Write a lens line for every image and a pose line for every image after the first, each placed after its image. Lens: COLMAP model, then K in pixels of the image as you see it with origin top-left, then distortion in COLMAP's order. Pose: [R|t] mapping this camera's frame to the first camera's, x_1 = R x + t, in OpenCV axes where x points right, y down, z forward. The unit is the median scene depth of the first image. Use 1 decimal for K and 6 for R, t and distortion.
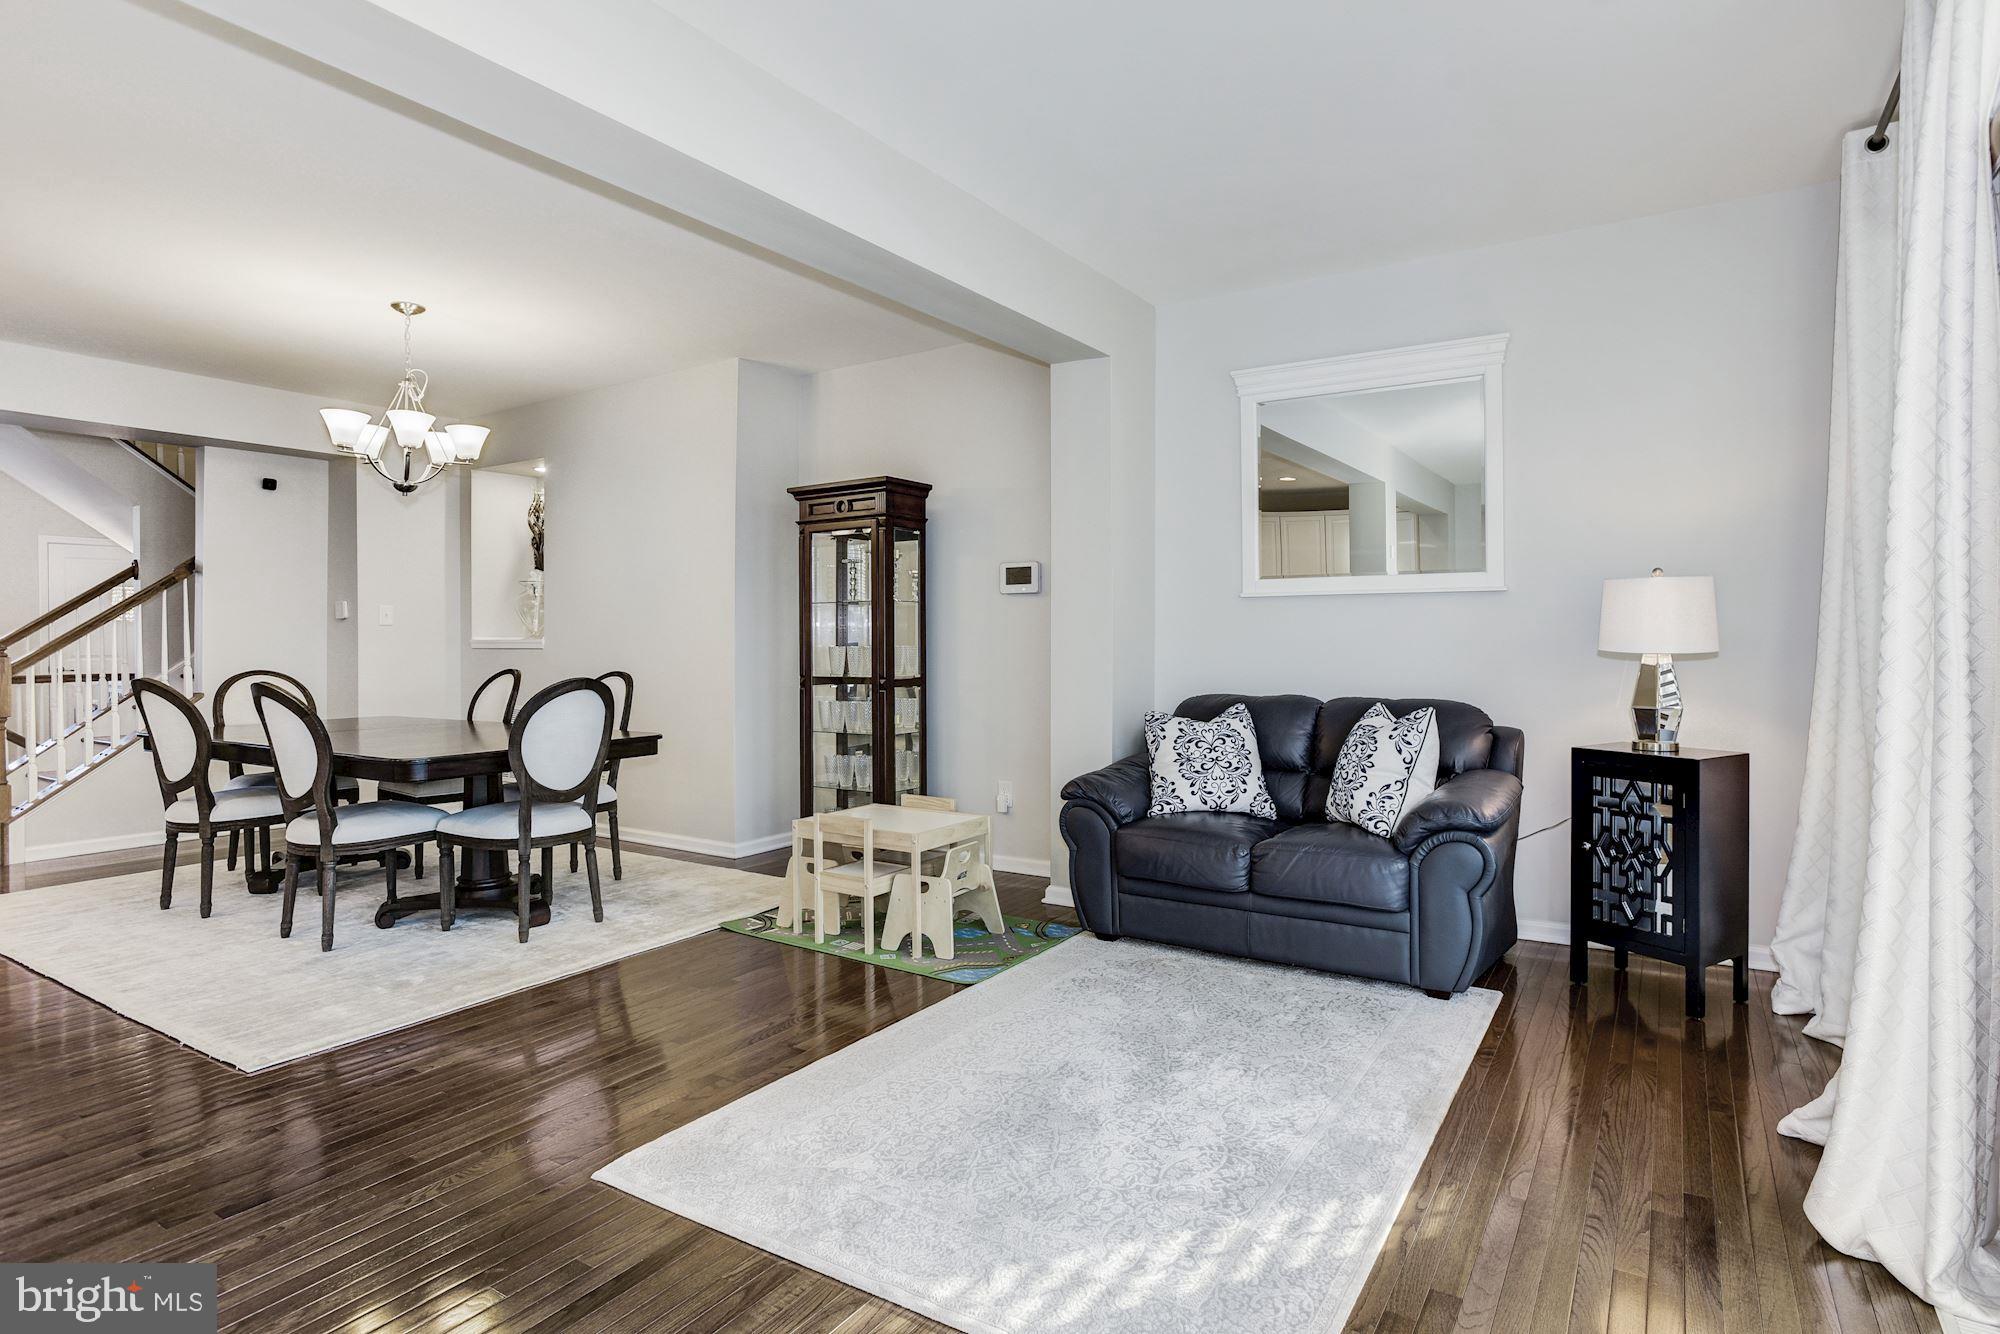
lens RADIAL K [[974.5, 0, 1000.0], [0, 974.5, 667.0], [0, 0, 1]] dist [-0.051886, 0.028341]
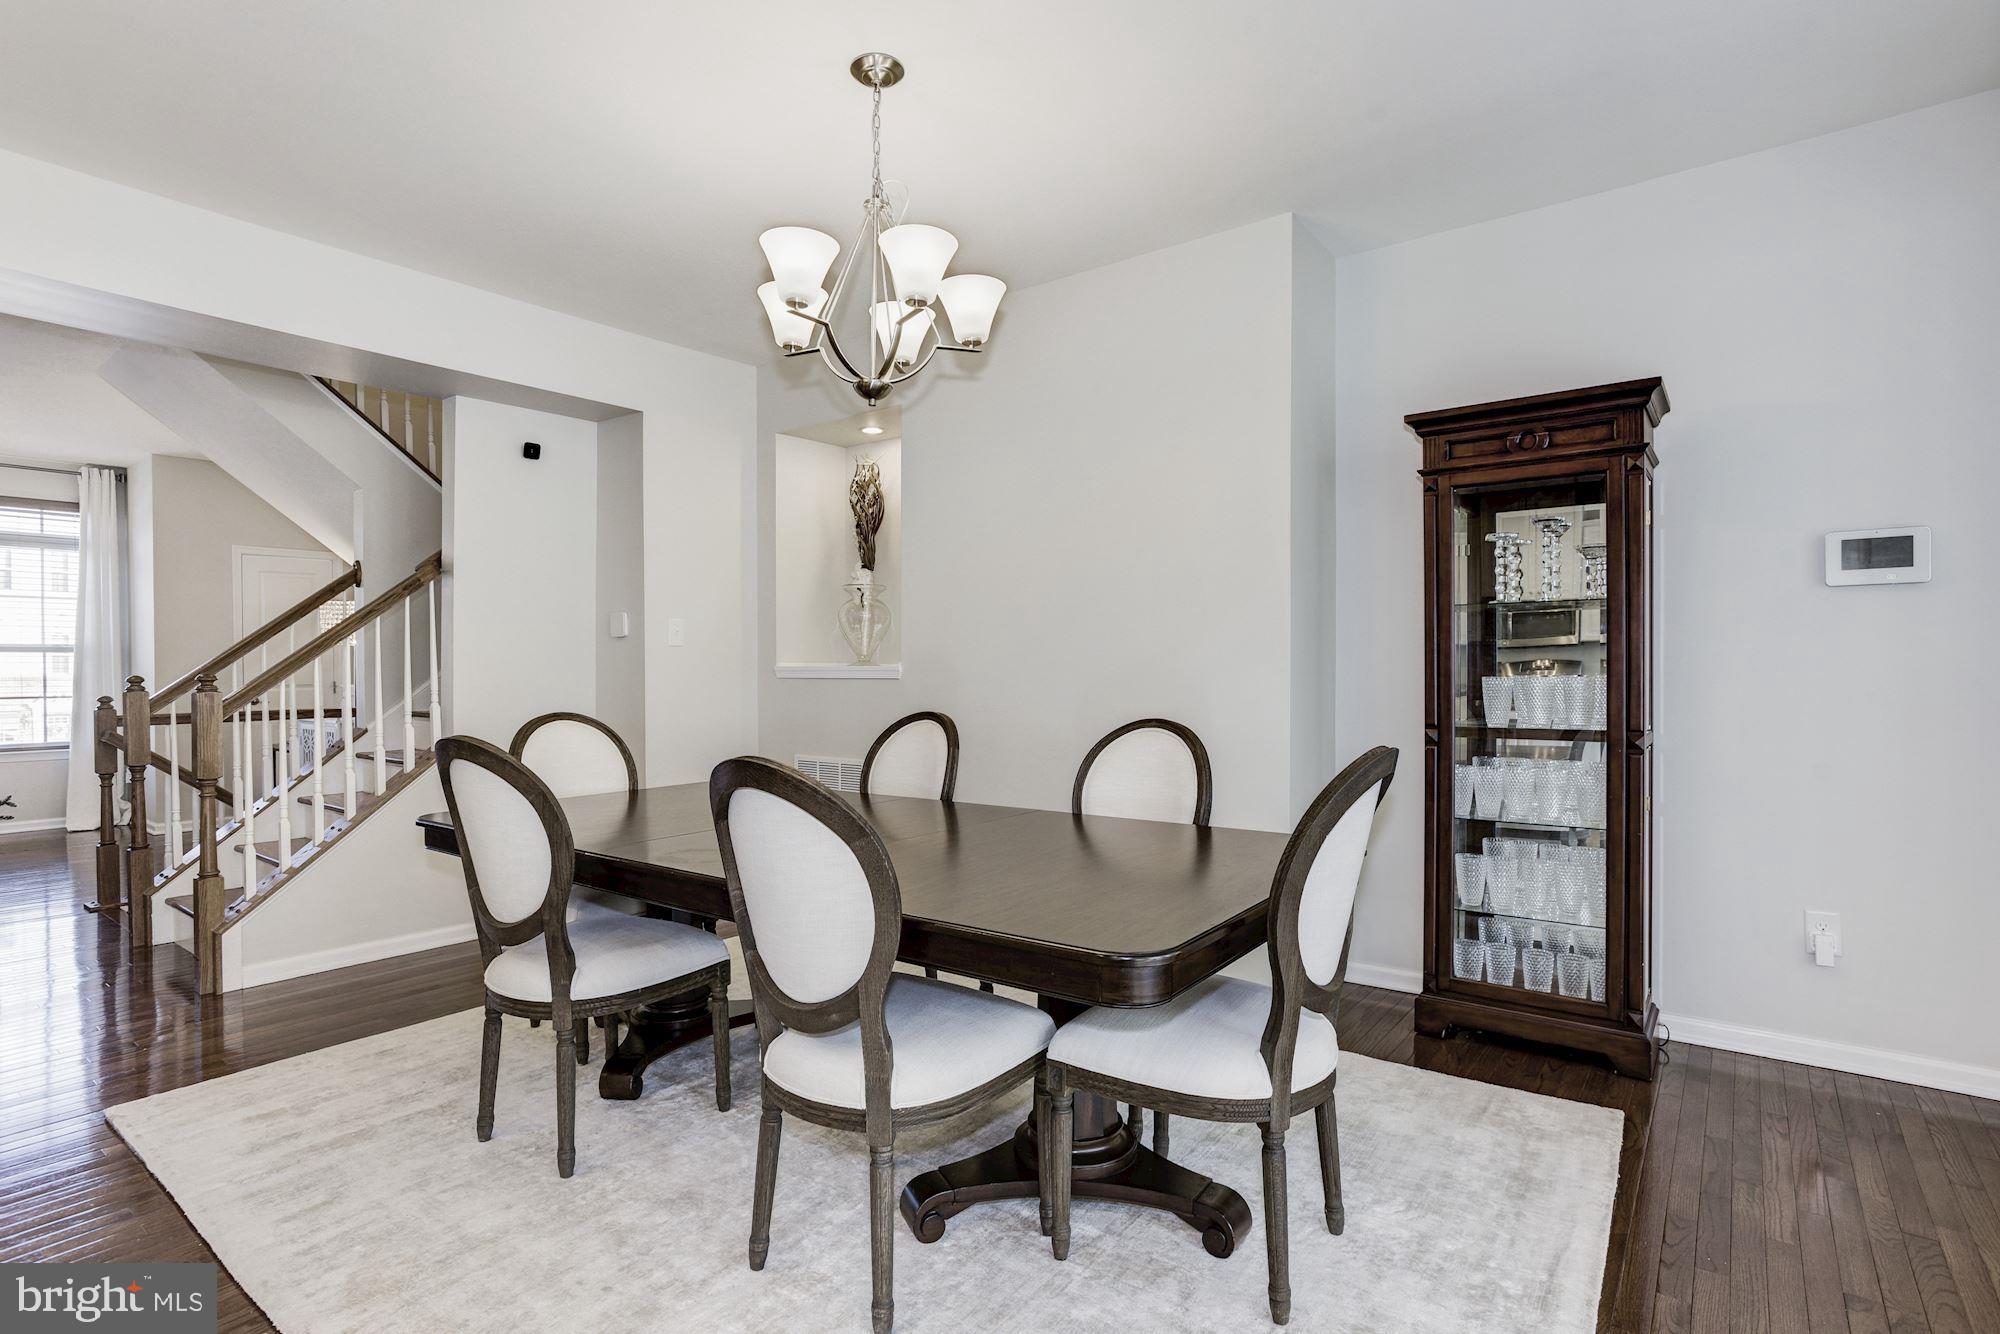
lens RADIAL K [[1006.0, 0, 995.3], [0, 1006.0, 705.6], [0, 0, 1]] dist [-0.106339, 0.091544]
pose [[0.993553, 0.005264, -0.113249, -0.364749], [-0.004277, 0.999951, 0.008956, -0.007501], [0.113291, -0.008414, 0.993526, 0.327669]]
